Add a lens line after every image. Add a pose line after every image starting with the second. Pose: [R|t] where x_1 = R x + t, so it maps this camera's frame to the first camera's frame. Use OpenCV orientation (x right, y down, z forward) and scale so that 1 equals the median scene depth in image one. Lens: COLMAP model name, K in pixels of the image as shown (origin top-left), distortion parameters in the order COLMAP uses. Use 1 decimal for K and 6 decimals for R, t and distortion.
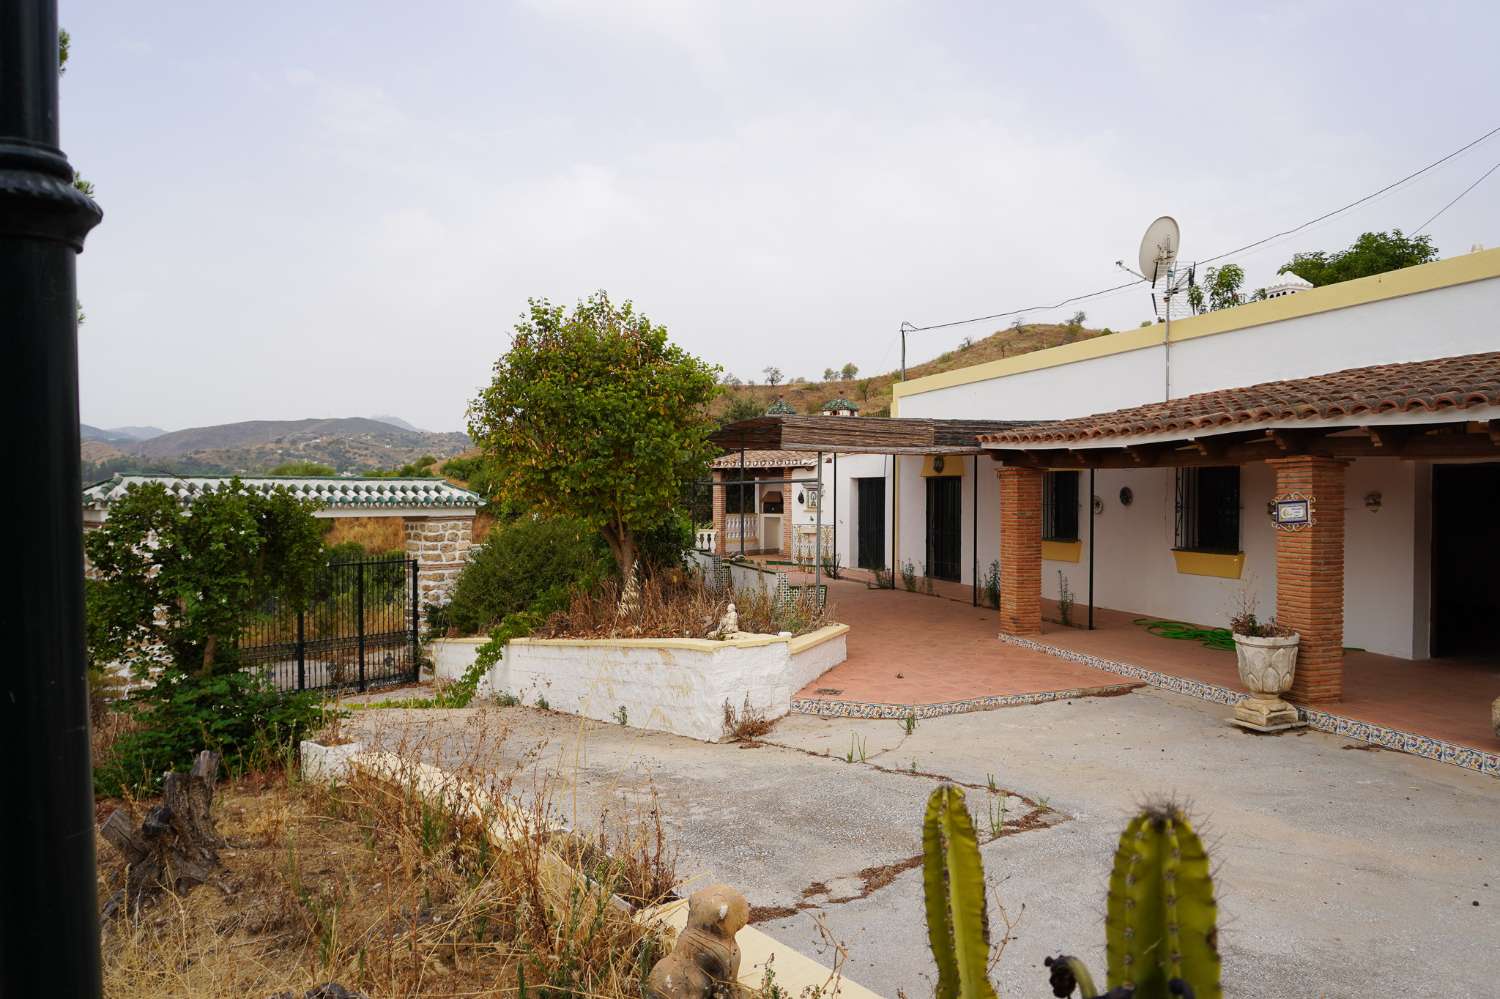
lens RADIAL K [[1071.0, 0, 756.0], [0, 1071.0, 504.9], [0, 0, 1]] dist [-0.032482, -0.001814]
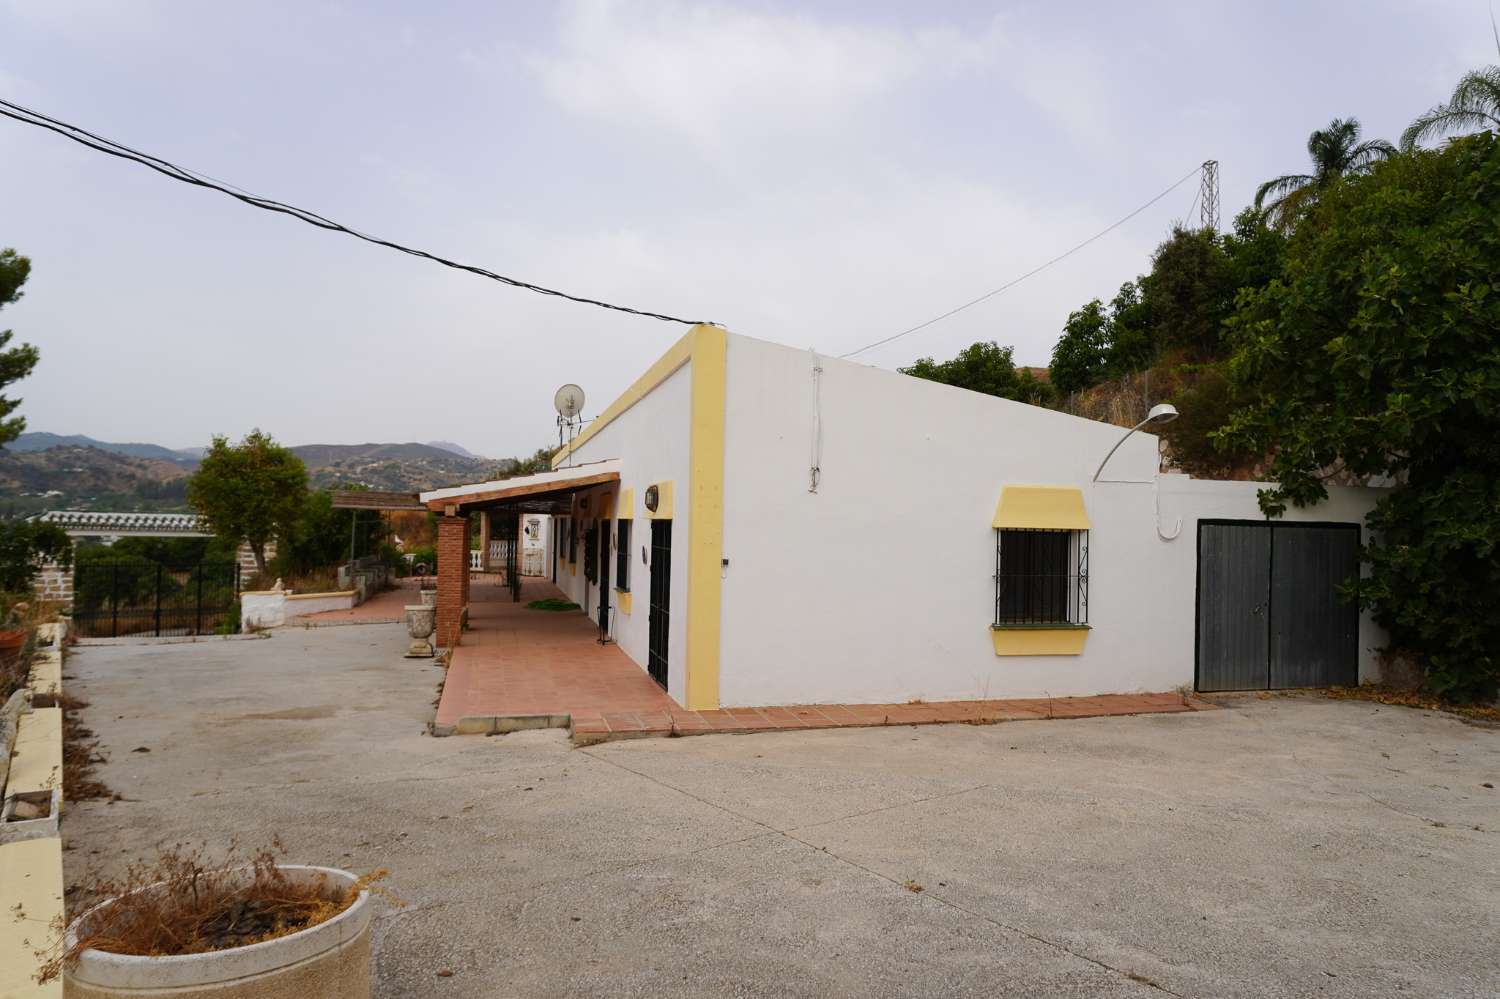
lens RADIAL K [[1049.1, 0, 749.1], [0, 1049.1, 493.0], [0, 0, 1]] dist [0.009217, 0.003370]
pose [[0.998645, 0.018427, -0.048659, 0.420893], [-0.020347, 0.999022, -0.039257, -0.007149], [0.047888, 0.040194, 0.998044, -0.451686]]
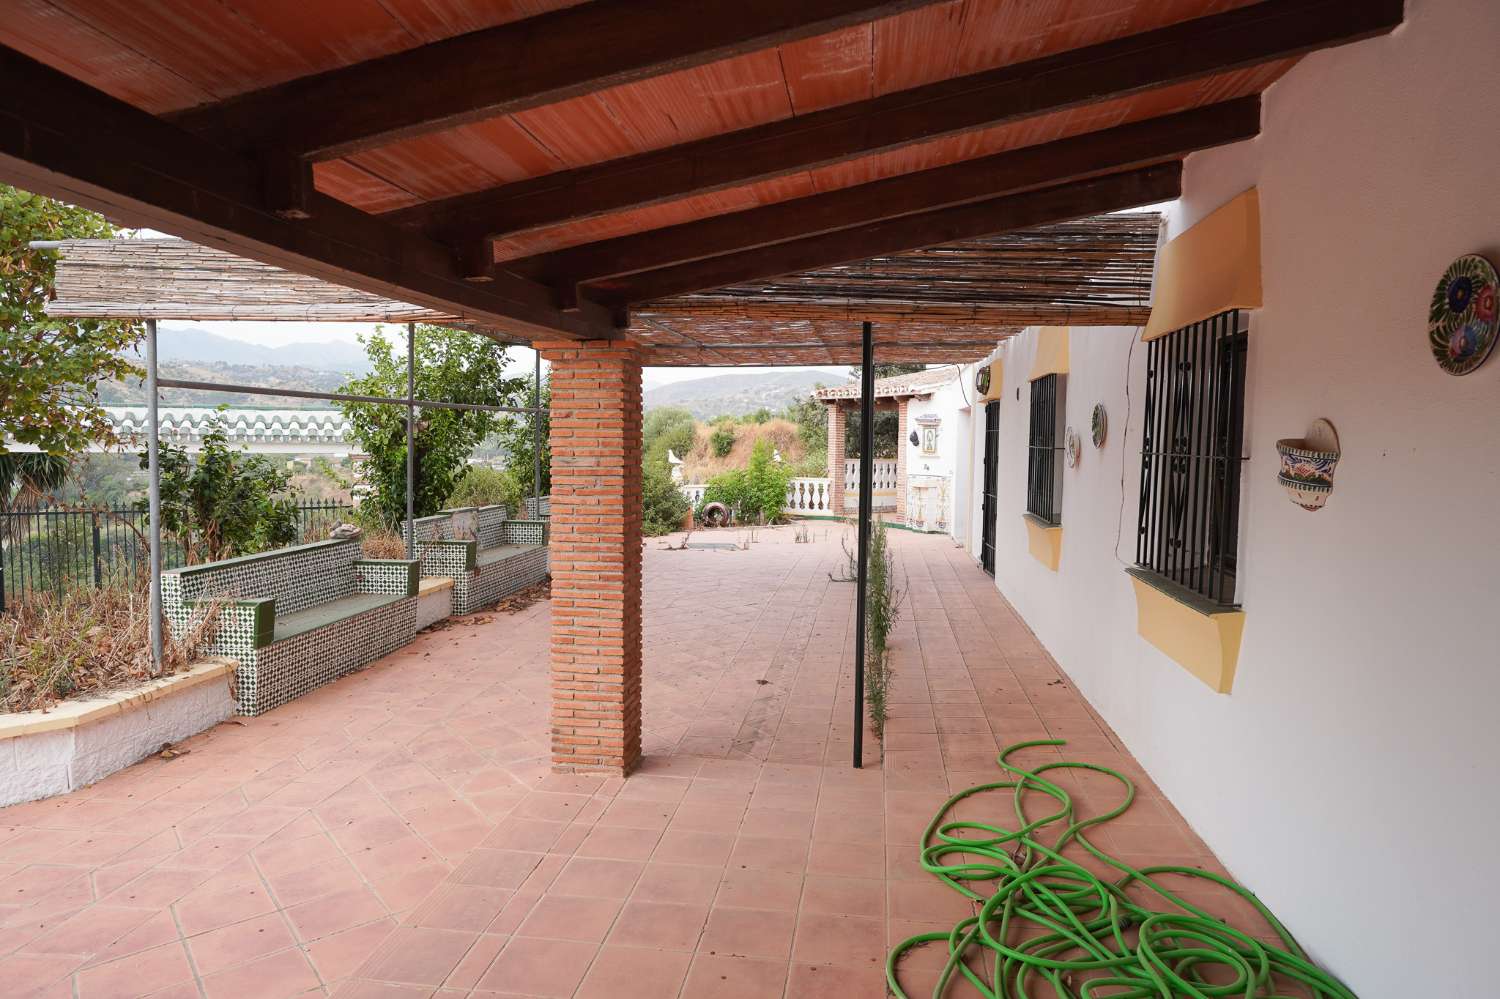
lens RADIAL K [[995.3, 0, 759.6], [0, 995.3, 500.1], [0, 0, 1]] dist [0.036555, 0.001246]
pose [[0.917208, 0.034493, -0.396914, 0.215144], [-0.014356, 0.998460, 0.053594, 0.000842], [0.398151, -0.043458, 0.916290, 0.331197]]
